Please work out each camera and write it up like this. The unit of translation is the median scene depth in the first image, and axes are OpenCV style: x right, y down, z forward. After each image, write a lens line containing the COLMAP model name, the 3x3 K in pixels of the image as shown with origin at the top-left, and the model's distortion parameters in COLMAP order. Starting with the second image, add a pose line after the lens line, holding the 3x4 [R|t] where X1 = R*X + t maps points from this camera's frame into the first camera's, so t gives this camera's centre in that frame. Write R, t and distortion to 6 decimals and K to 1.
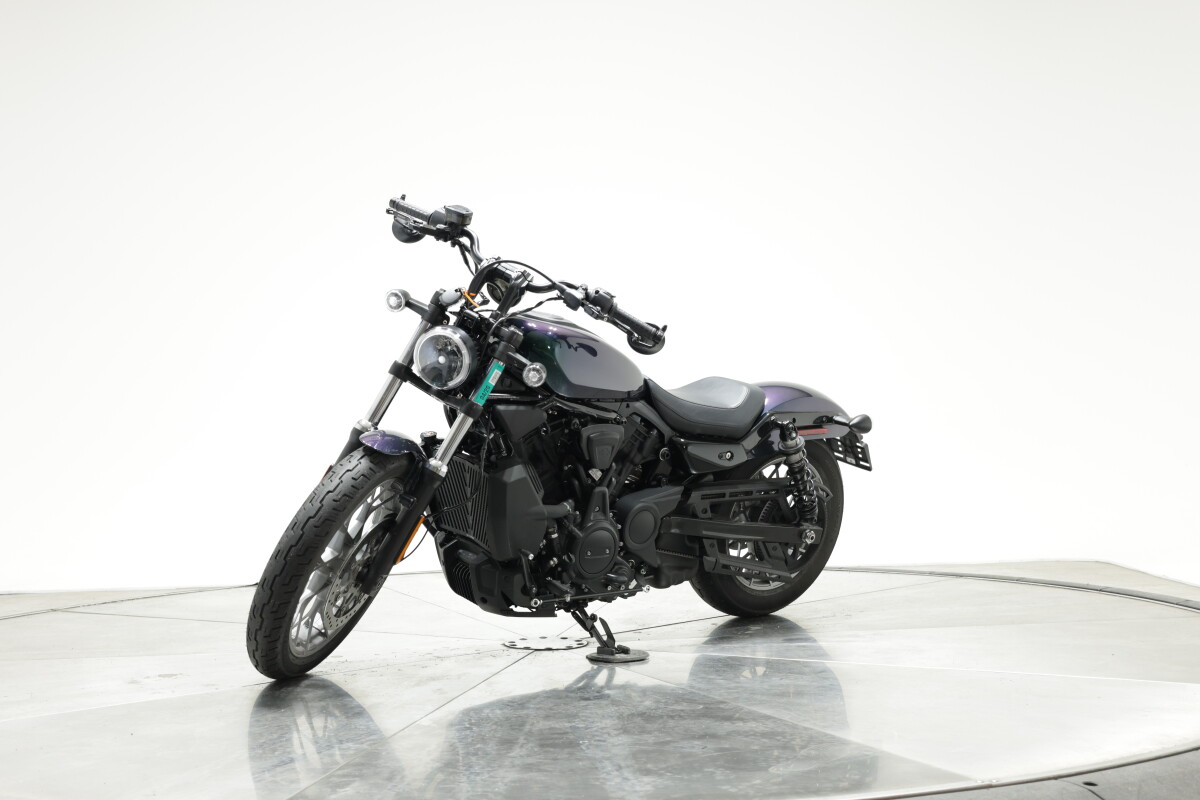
lens RADIAL K [[1623.0, 0, 600.0], [0, 1623.0, 400.0], [0, 0, 1]] dist [0.009024, 0.007189]
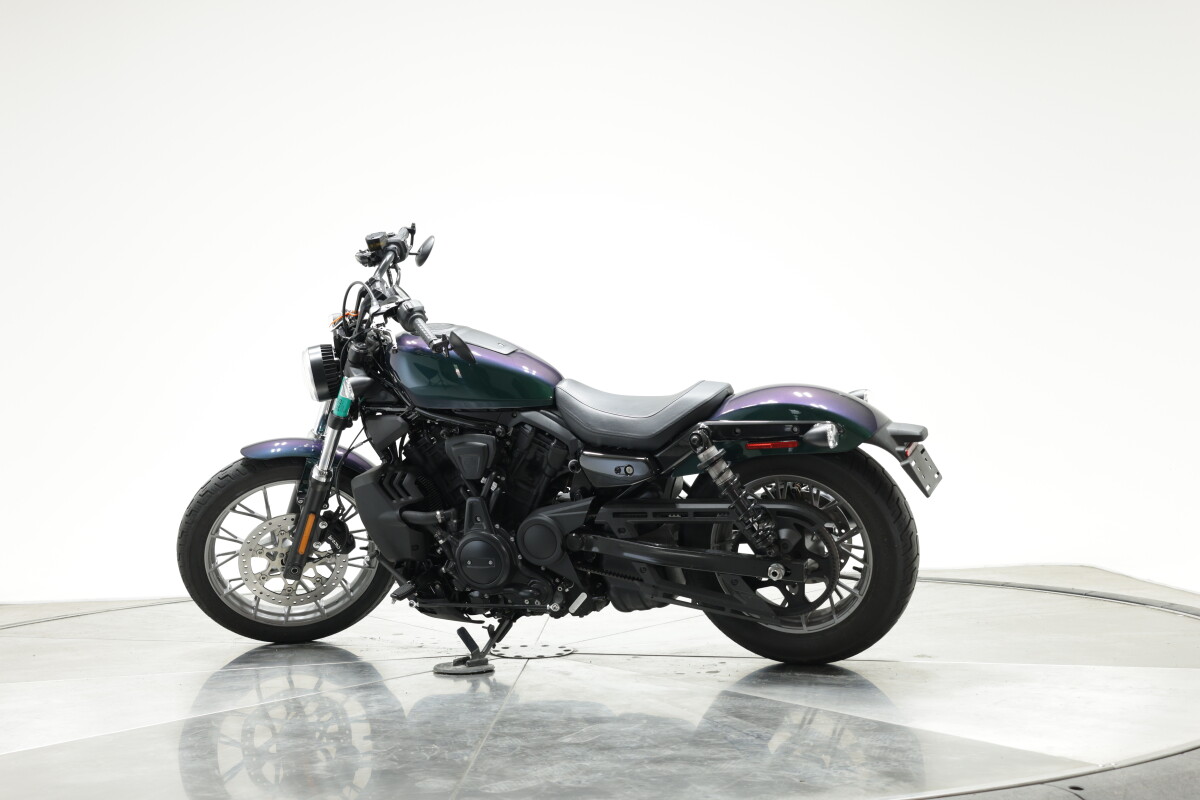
lens RADIAL K [[1623.0, 0, 600.0], [0, 1623.0, 400.0], [0, 0, 1]] dist [0.009024, 0.007189]
pose [[0.463615, -0.009011, -0.885991, 0.920568], [0.013765, 0.999901, -0.002966, -0.002034], [0.885930, -0.010821, 0.463693, 0.607994]]
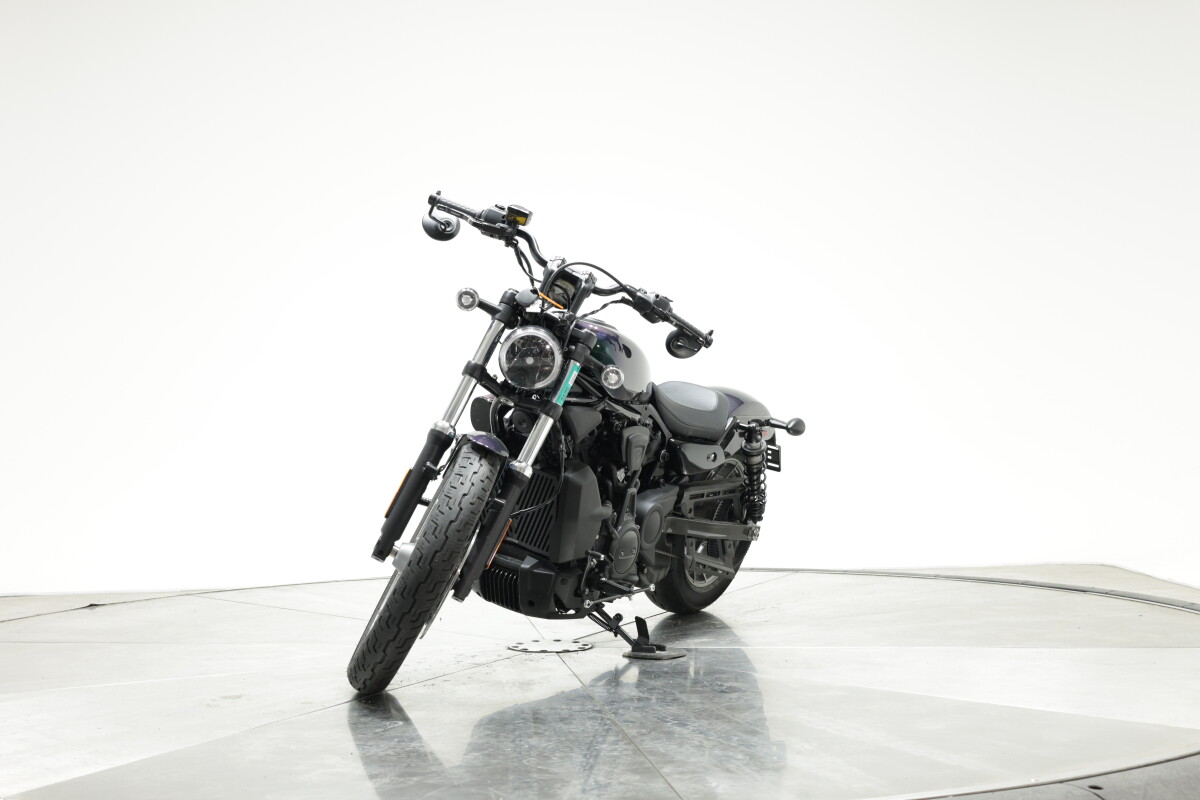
lens RADIAL K [[1623.0, 0, 600.0], [0, 1623.0, 400.0], [0, 0, 1]] dist [0.009024, 0.007189]
pose [[0.937900, 0.004840, 0.346872, -0.372088], [-0.002263, 0.999967, -0.007835, 0.006427], [-0.346898, 0.006564, 0.937880, 0.053098]]
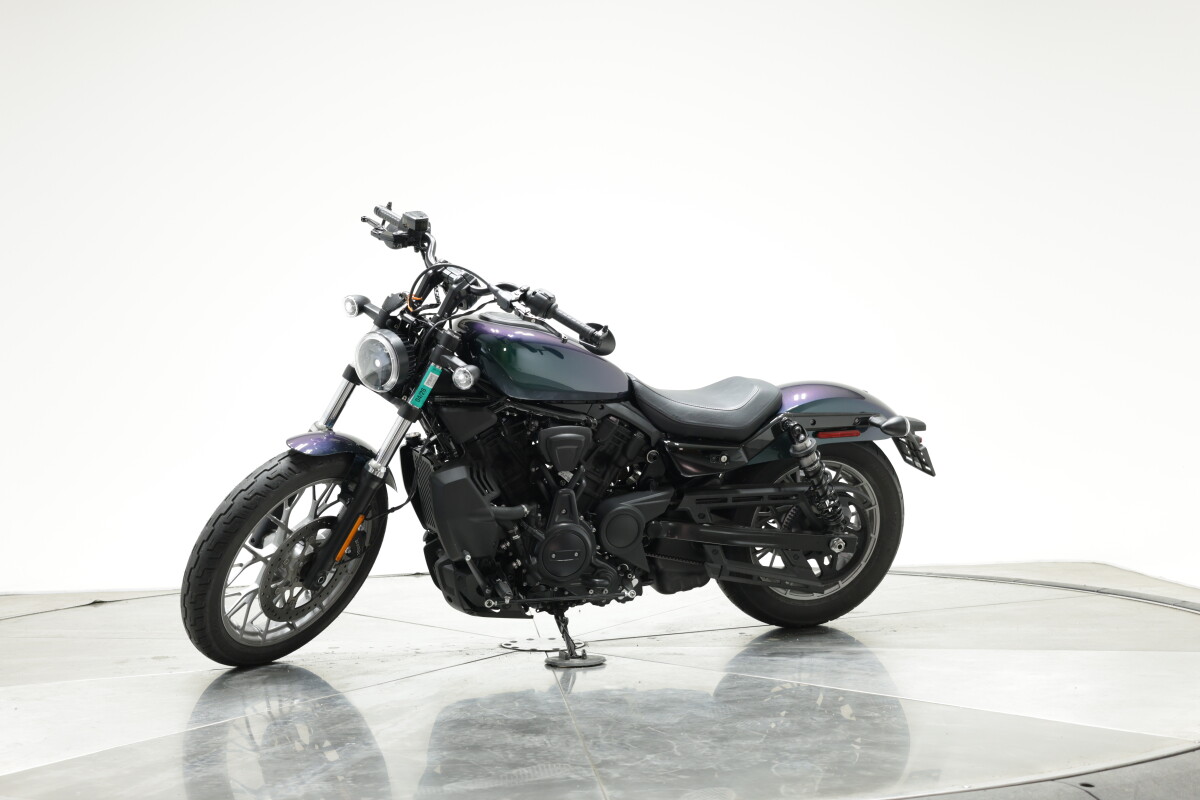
lens RADIAL K [[1623.0, 0, 600.0], [0, 1623.0, 400.0], [0, 0, 1]] dist [0.009024, 0.007189]
pose [[0.946541, -0.003038, -0.322570, 0.340958], [0.003627, 0.999993, 0.001225, -0.002168], [0.322564, -0.002329, 0.946545, 0.069017]]
